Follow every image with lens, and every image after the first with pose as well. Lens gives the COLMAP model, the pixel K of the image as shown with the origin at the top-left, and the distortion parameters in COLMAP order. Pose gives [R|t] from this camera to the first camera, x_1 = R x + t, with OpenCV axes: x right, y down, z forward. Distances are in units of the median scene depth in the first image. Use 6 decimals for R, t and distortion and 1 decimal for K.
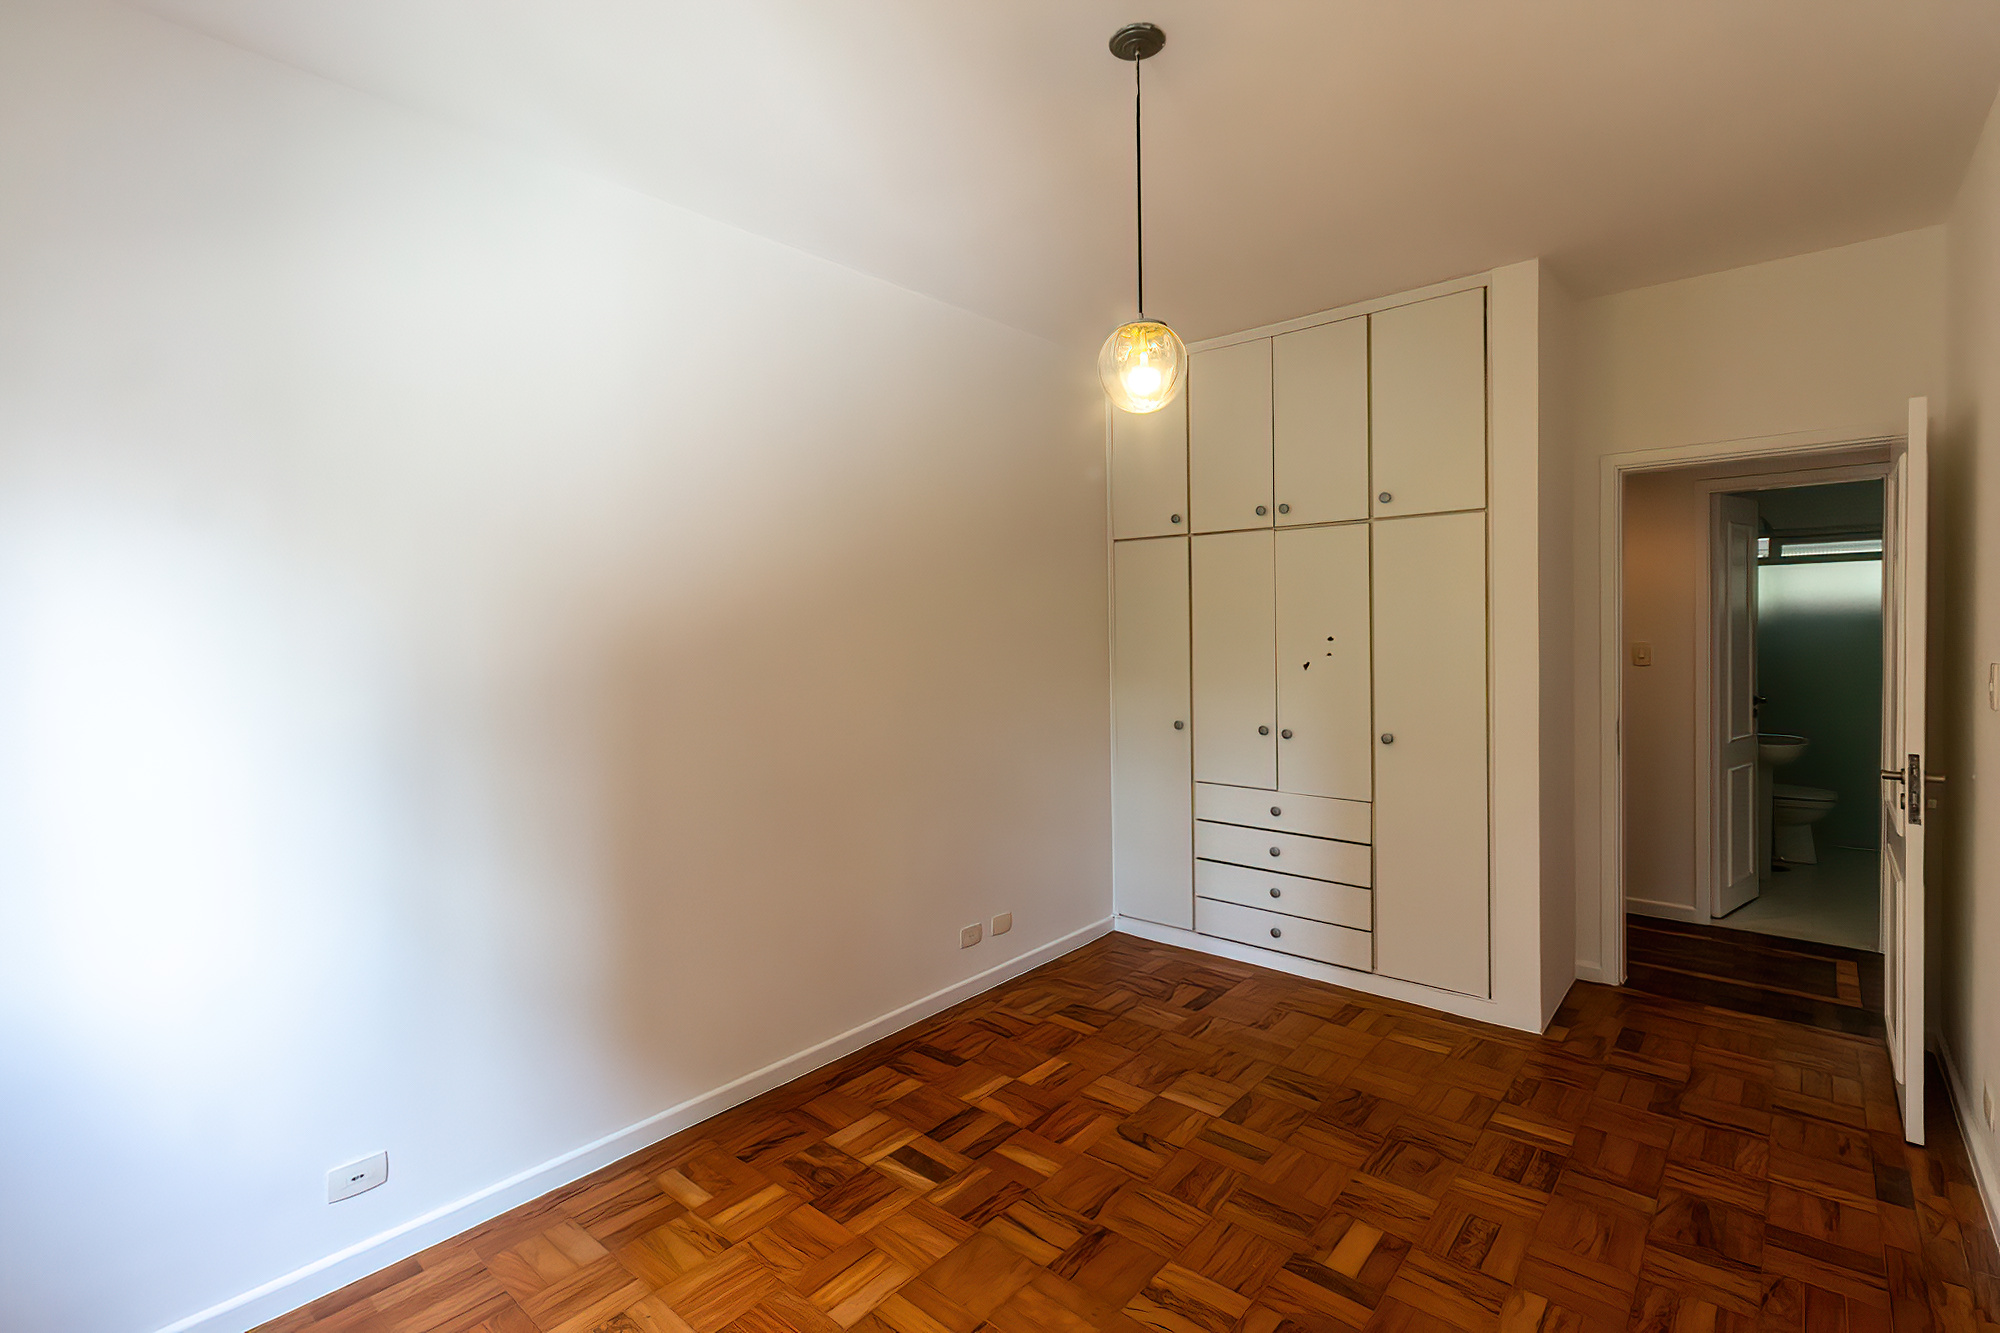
lens RADIAL K [[911.2, 0, 1008.4], [0, 911.2, 648.8], [0, 0, 1]] dist [0.001887, -0.000081]
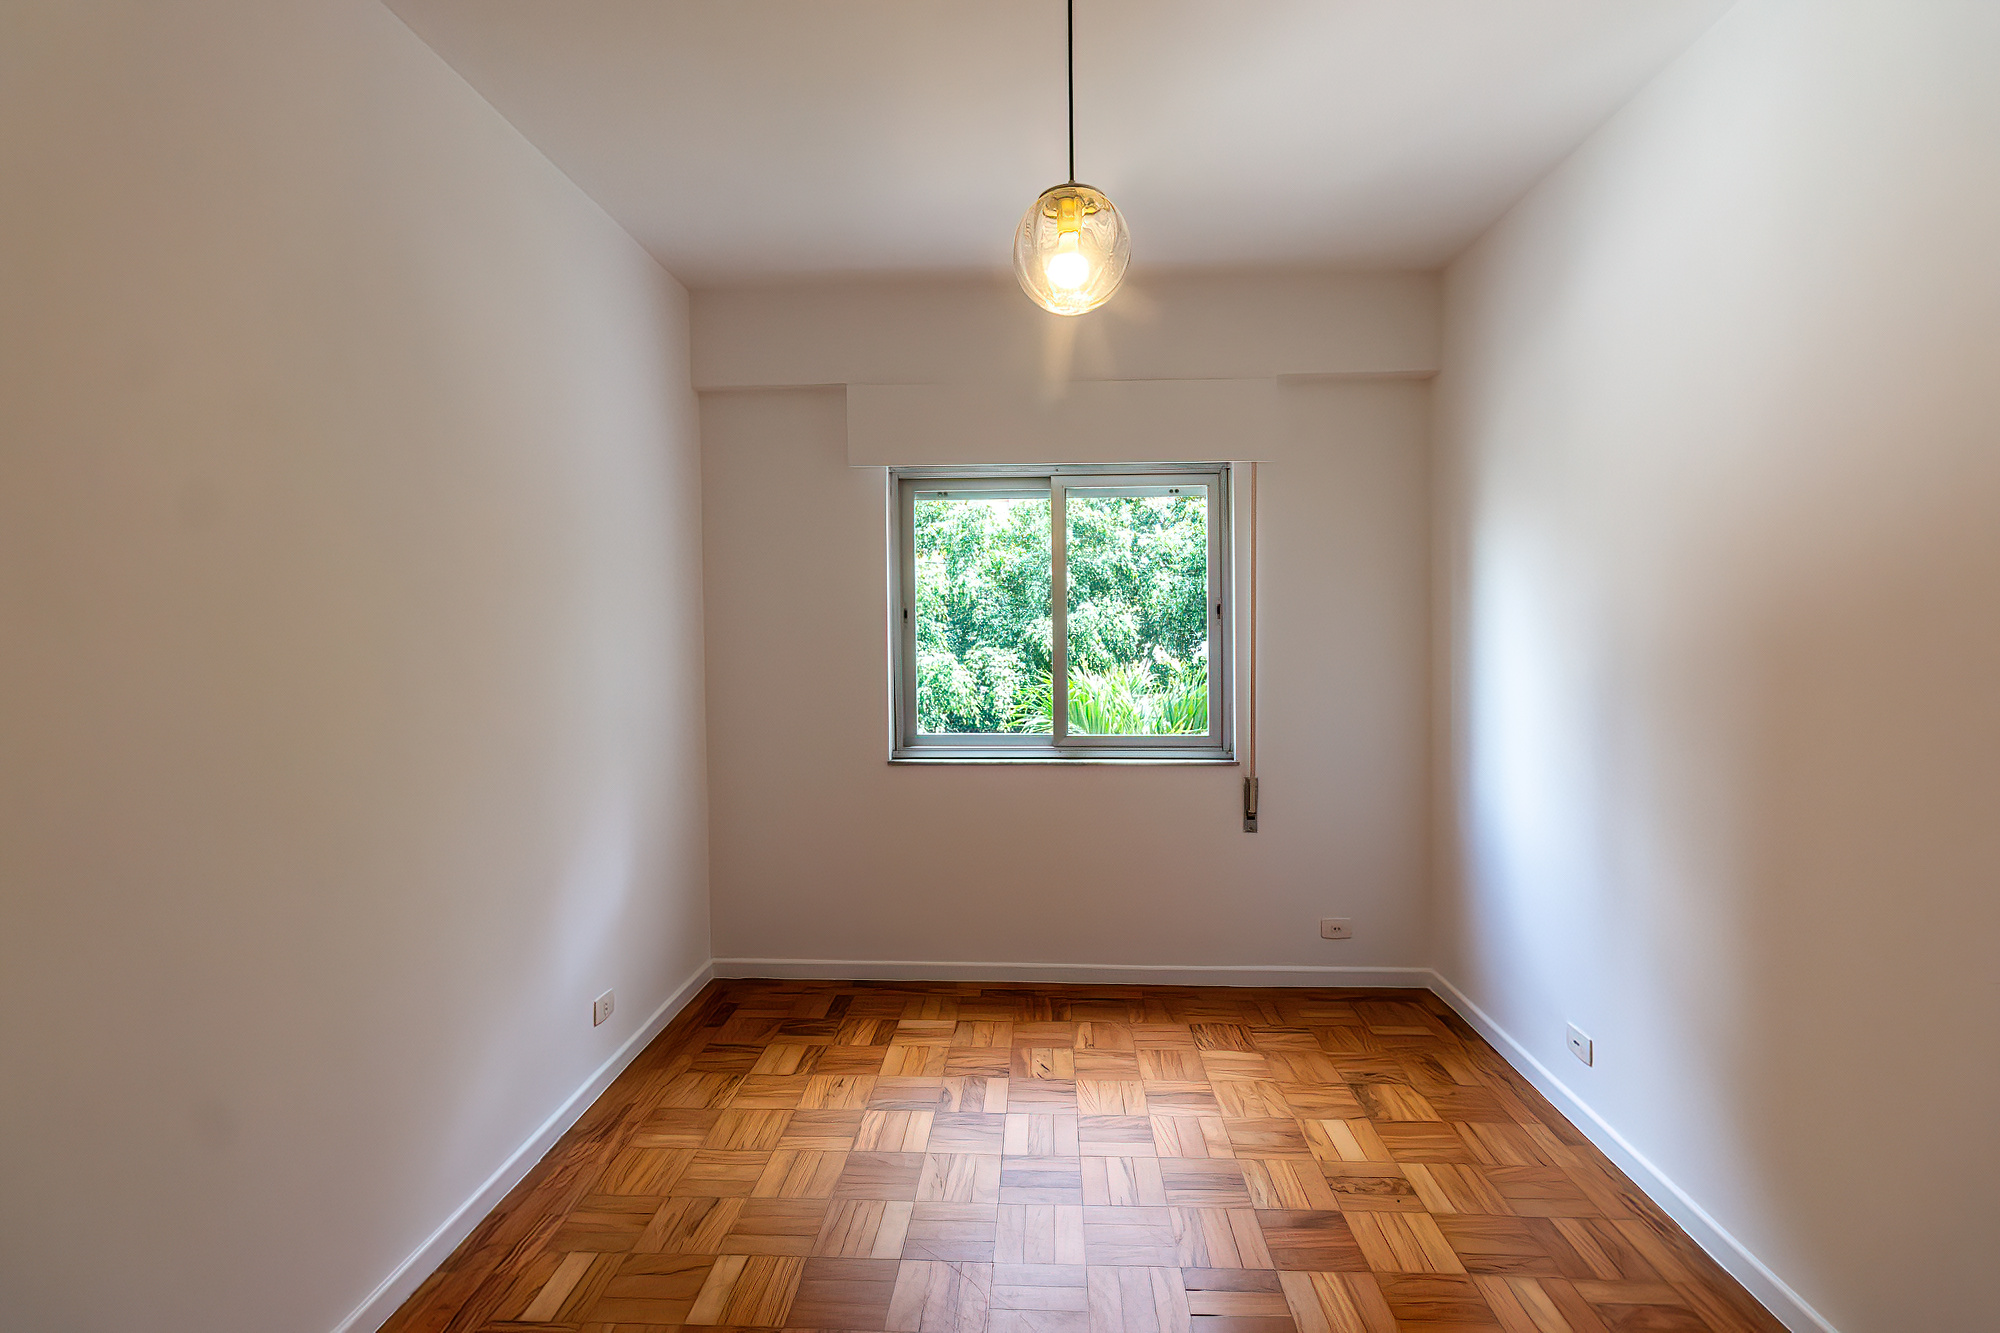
lens RADIAL K [[911.2, 0, 1008.4], [0, 911.2, 648.8], [0, 0, 1]] dist [0.001887, -0.000081]
pose [[-0.787270, 0.033978, -0.615671, 0.413127], [0.004255, 0.998756, 0.049678, -0.010781], [0.616593, 0.036490, -0.786436, 0.972537]]
